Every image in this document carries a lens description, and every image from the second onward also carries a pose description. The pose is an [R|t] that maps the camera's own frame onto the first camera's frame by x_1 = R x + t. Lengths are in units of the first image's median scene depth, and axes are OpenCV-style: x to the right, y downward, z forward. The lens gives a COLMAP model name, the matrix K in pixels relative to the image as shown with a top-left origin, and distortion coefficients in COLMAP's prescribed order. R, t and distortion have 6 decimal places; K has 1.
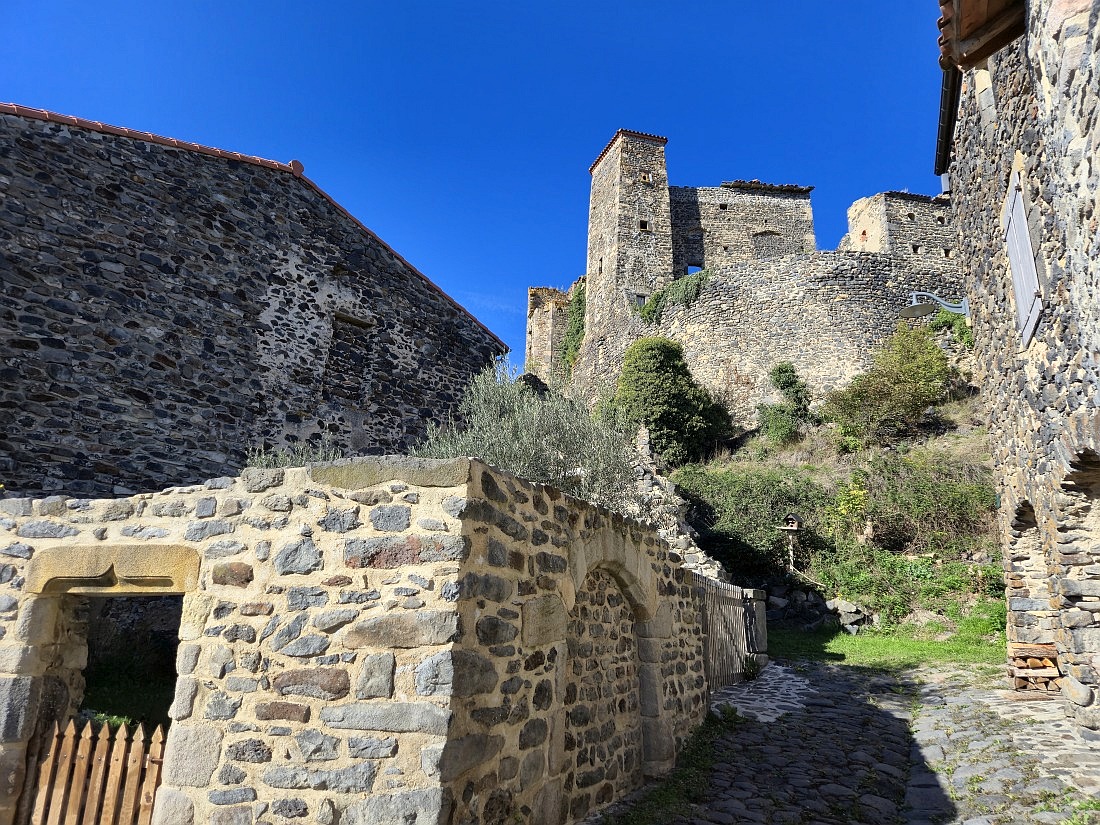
lens RADIAL K [[761.2, 0, 548.6], [0, 761.2, 411.2], [0, 0, 1]] dist [0.046865, -0.001478]
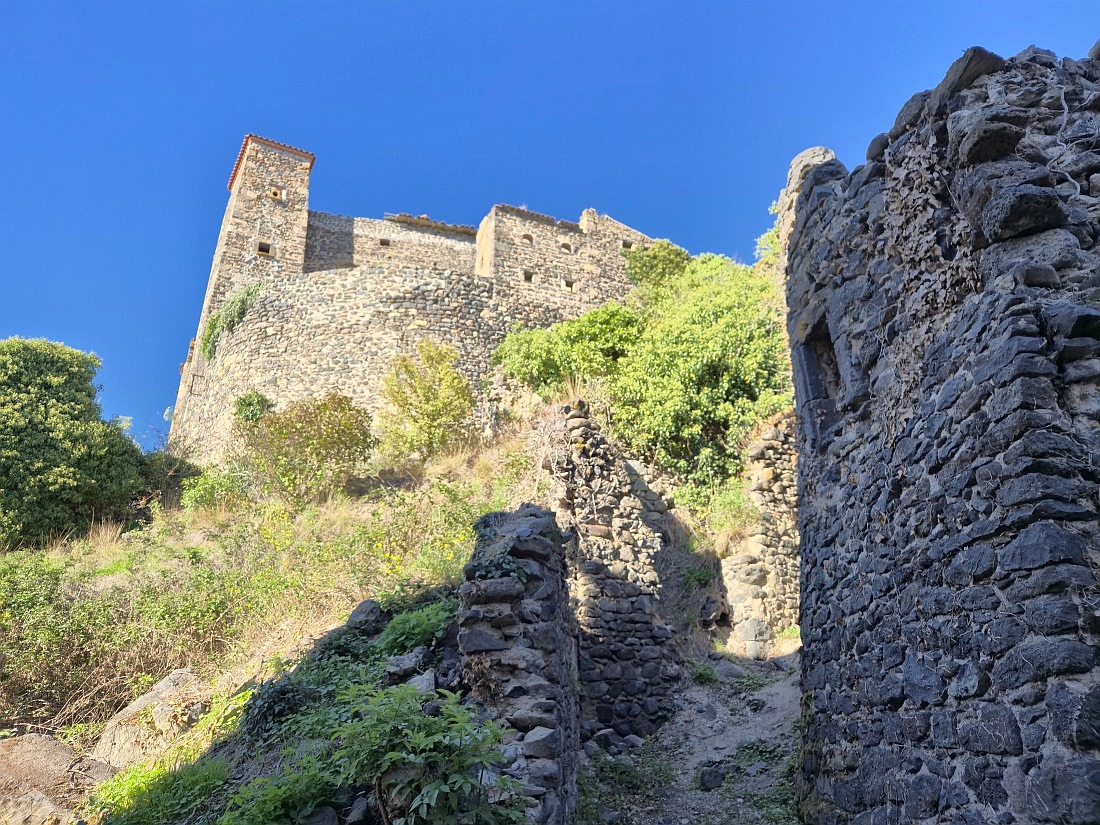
lens RADIAL K [[761.2, 0, 551.5], [0, 761.2, 413.4], [0, 0, 1]] dist [0.046865, -0.001478]
pose [[0.978497, 0.045555, 0.201169, 0.346900], [-0.019388, 0.991302, -0.130174, 0.028580], [-0.205350, 0.123475, 0.970868, 0.256286]]
